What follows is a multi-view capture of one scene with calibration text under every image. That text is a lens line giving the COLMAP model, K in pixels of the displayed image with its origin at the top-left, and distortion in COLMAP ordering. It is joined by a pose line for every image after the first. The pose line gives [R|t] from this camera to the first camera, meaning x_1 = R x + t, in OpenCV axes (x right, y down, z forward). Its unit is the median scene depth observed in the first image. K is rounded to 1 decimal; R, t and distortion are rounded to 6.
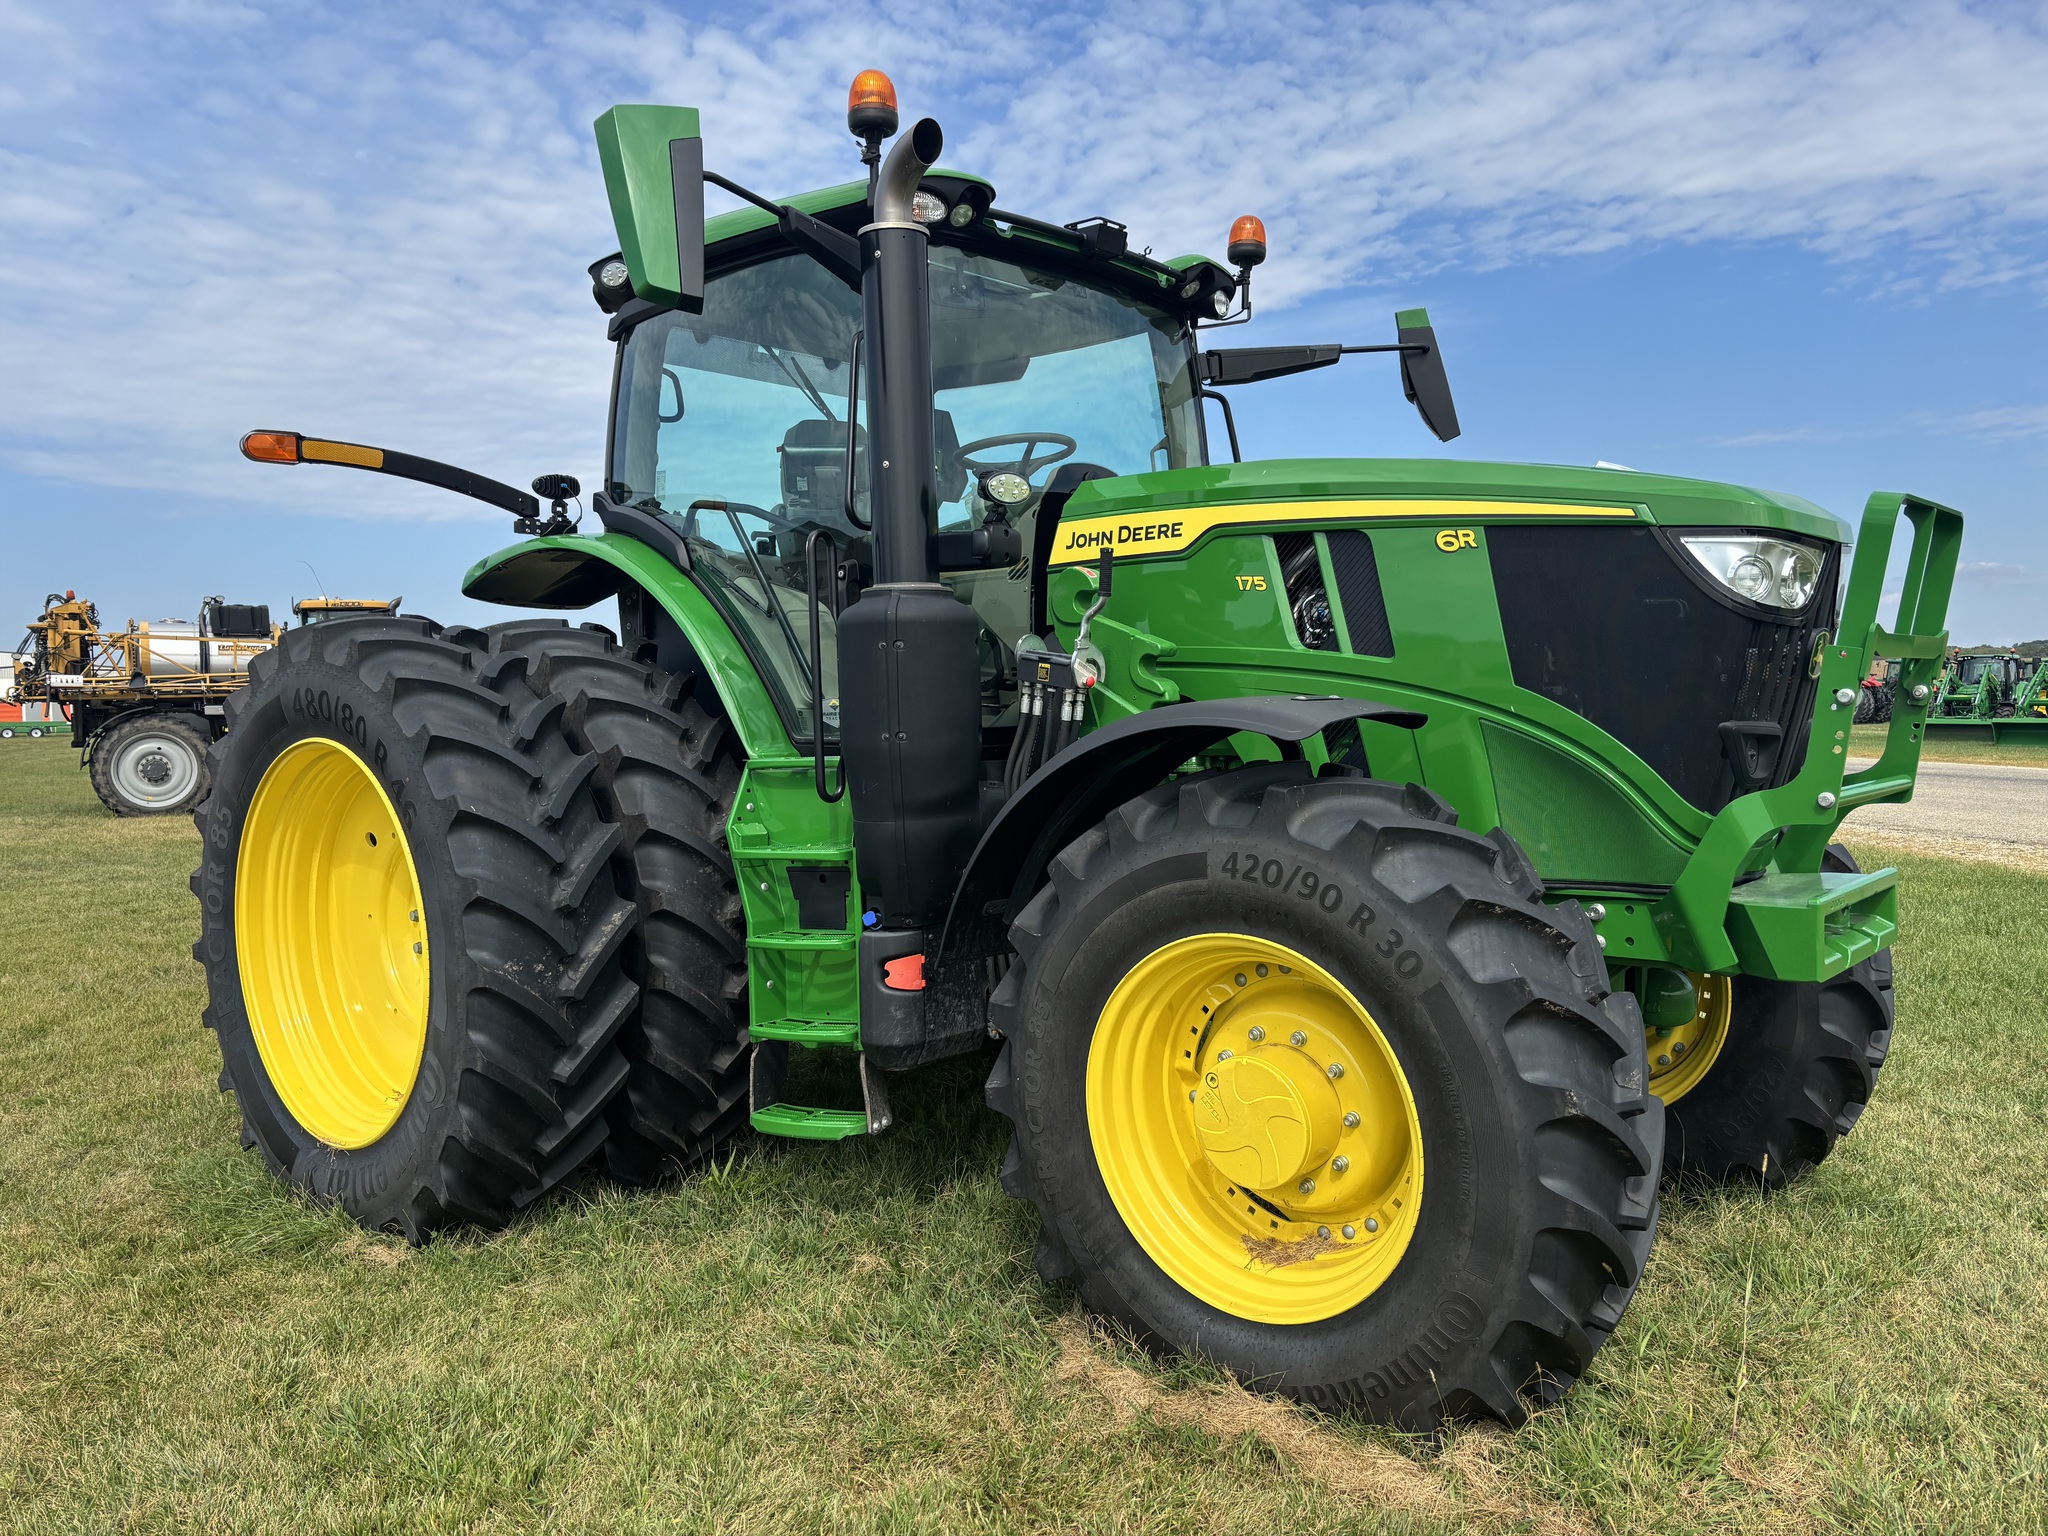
lens RADIAL K [[1547.7, 0, 1012.4], [0, 1547.7, 777.6], [0, 0, 1]] dist [0.051368, -0.064381]
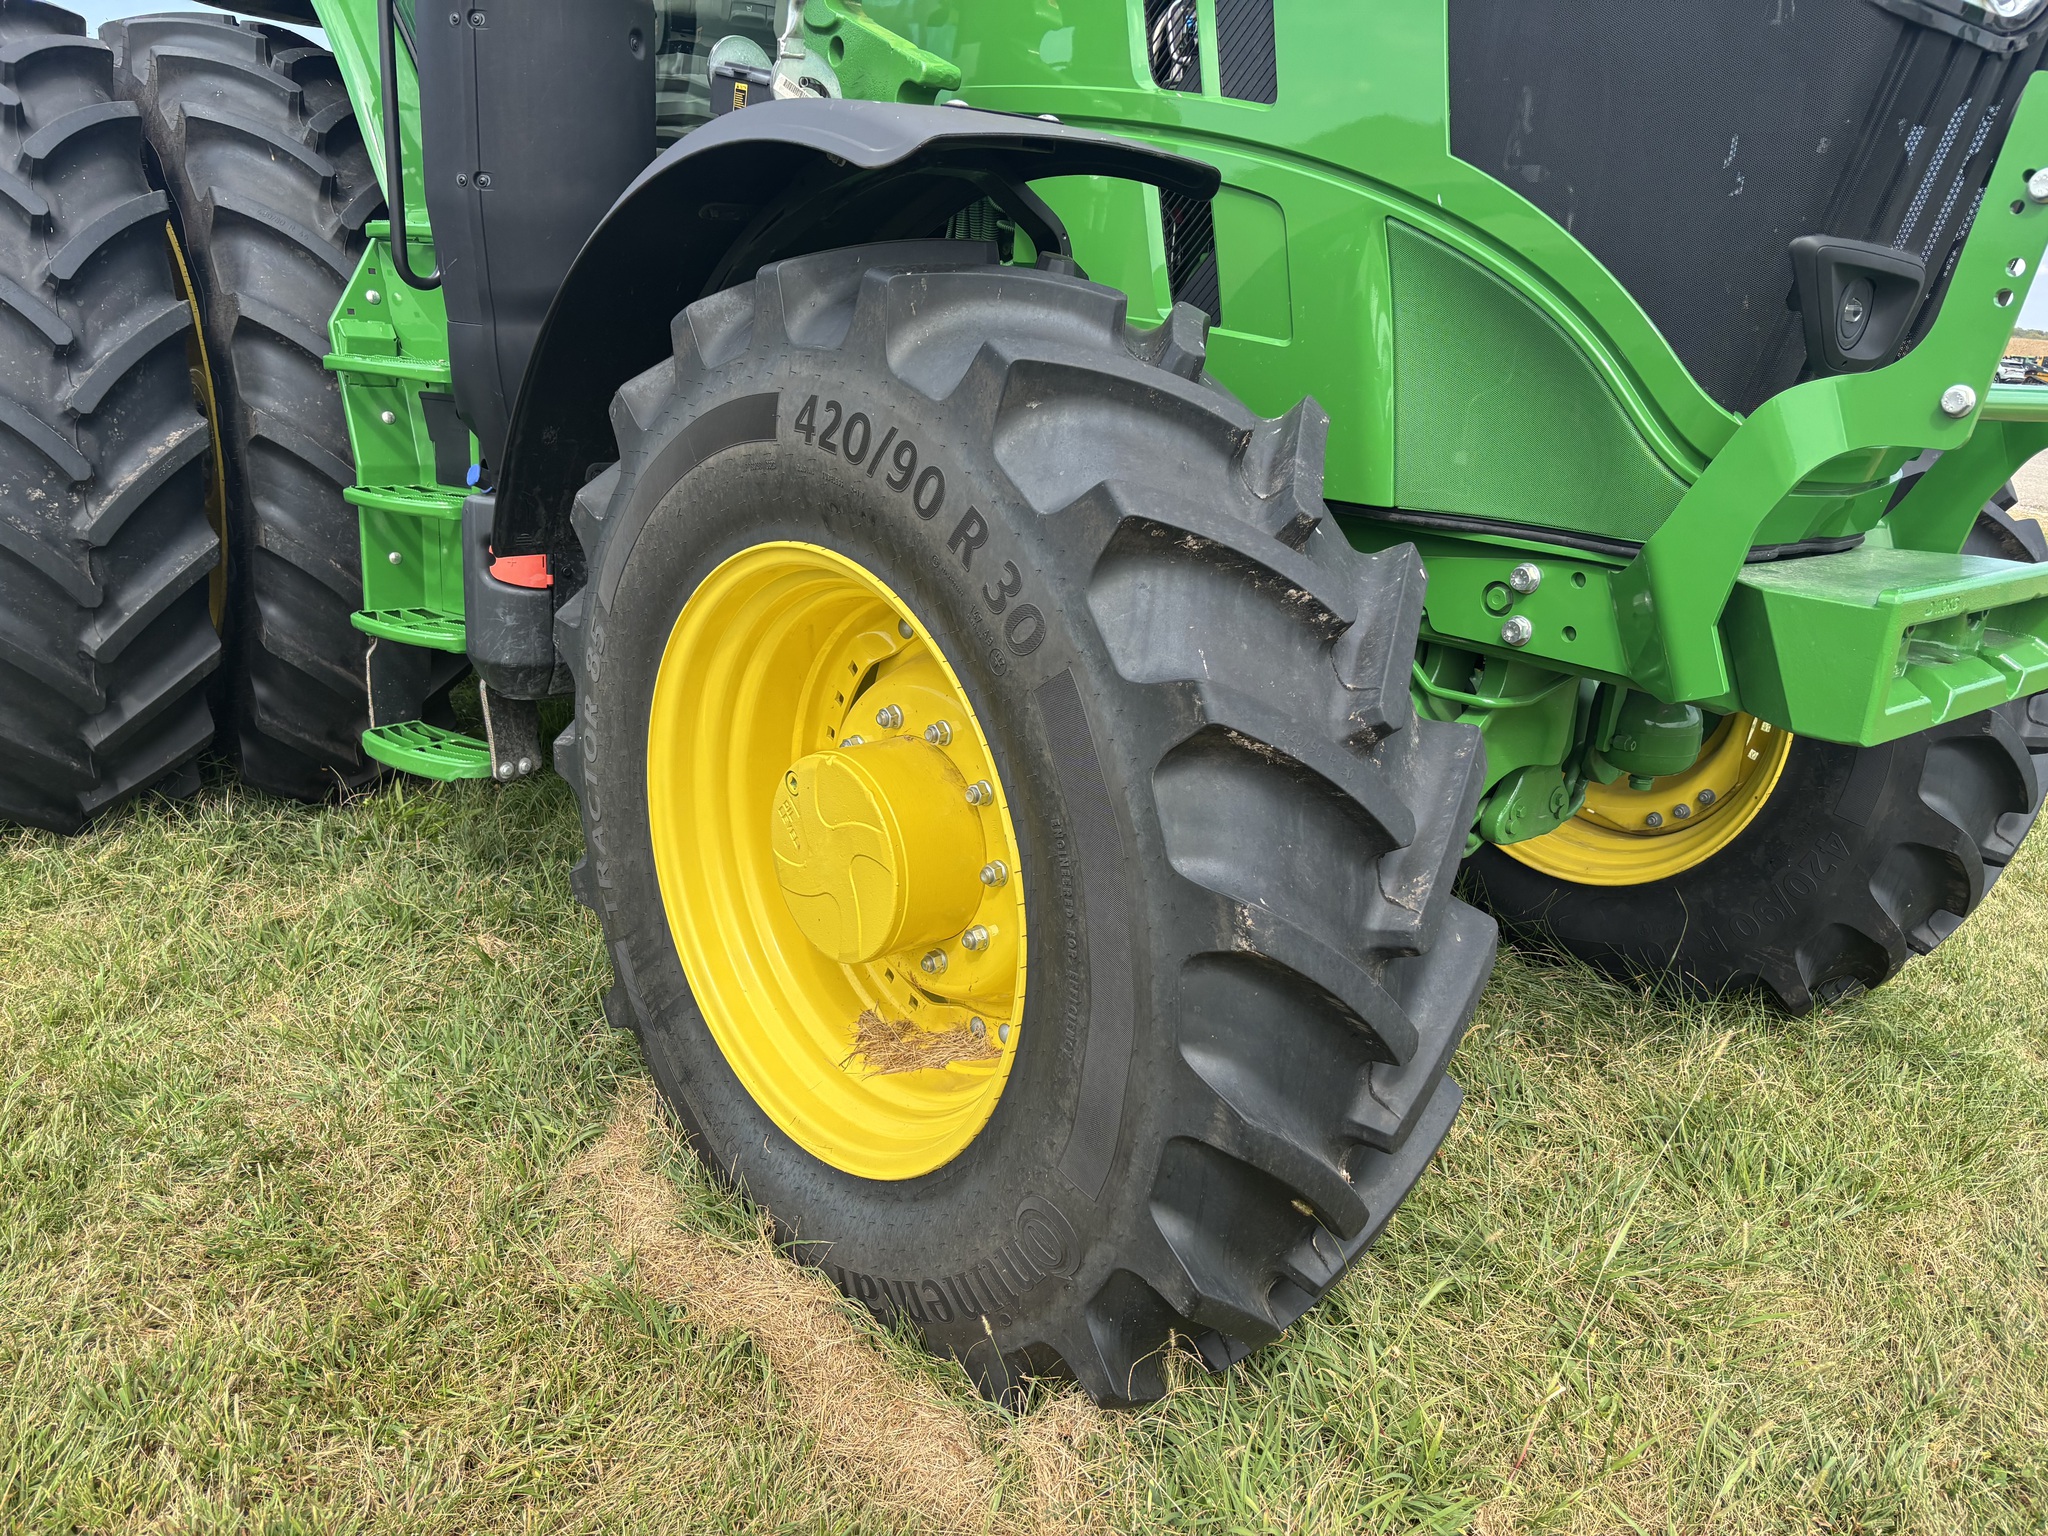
lens RADIAL K [[1547.7, 0, 1013.4], [0, 1547.7, 777.3], [0, 0, 1]] dist [0.051368, -0.064381]
pose [[0.986690, 0.123814, -0.105415, 0.224324], [-0.094305, 0.963815, 0.249335, 0.026931], [0.132472, -0.236075, 0.962663, 0.344818]]
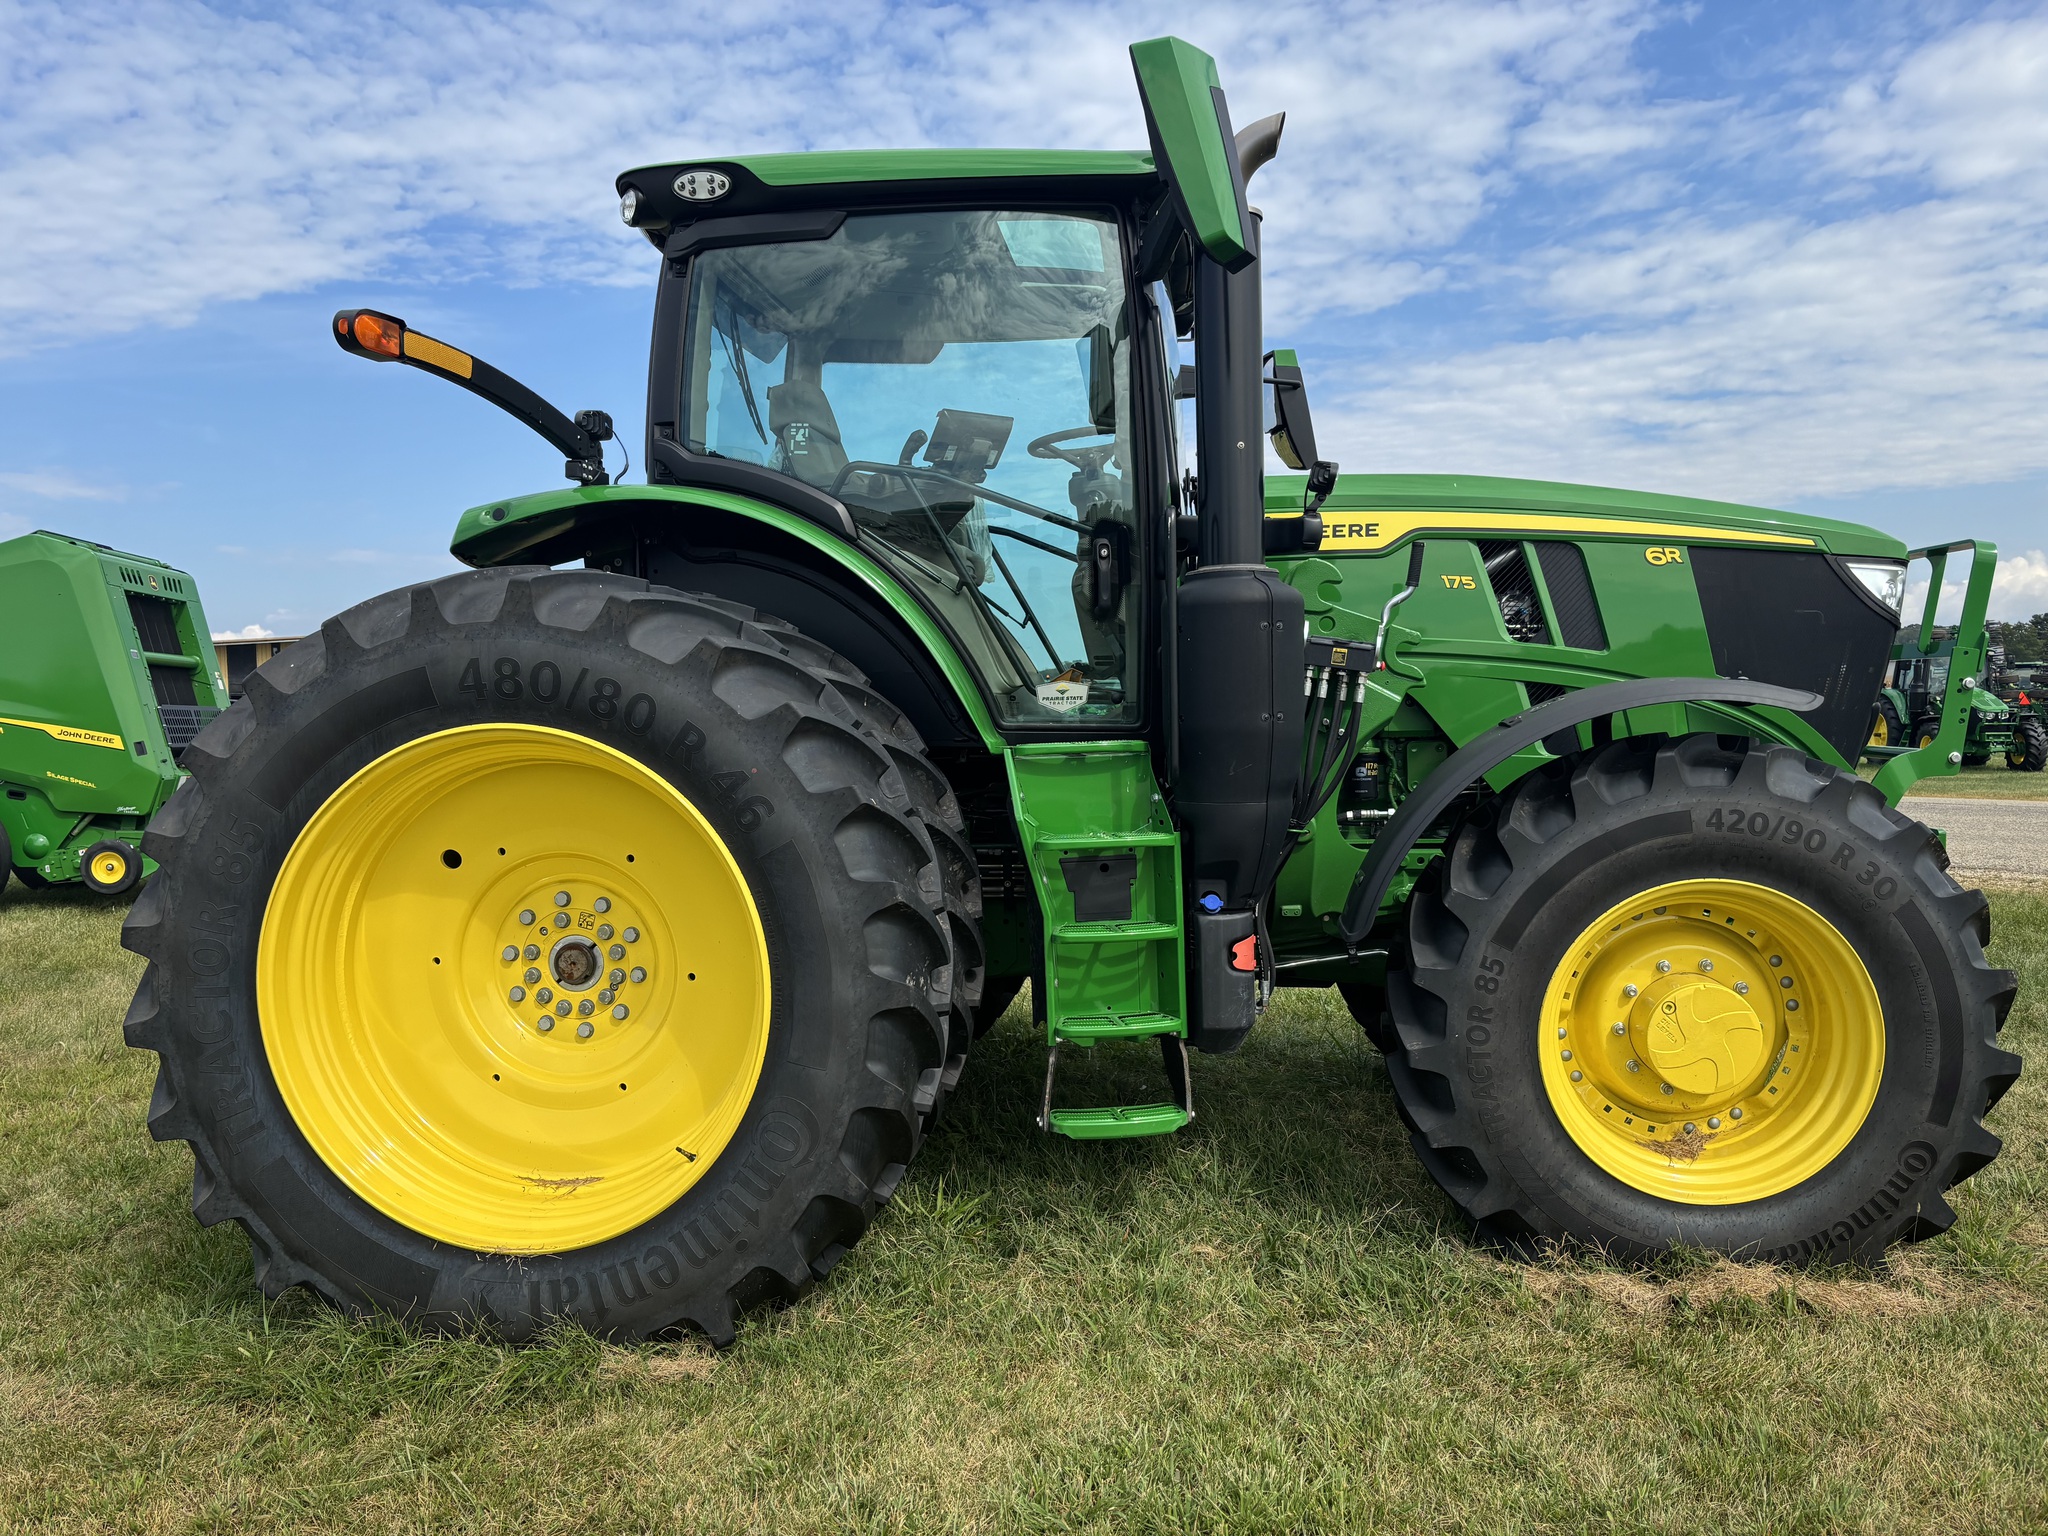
lens RADIAL K [[1547.7, 0, 1014.6], [0, 1547.7, 772.3], [0, 0, 1]] dist [0.051368, -0.064381]
pose [[0.823860, -0.017589, 0.566521, -0.751037], [0.025825, 0.999645, -0.006520, 0.011458], [-0.566205, 0.020002, 0.824022, 0.252421]]
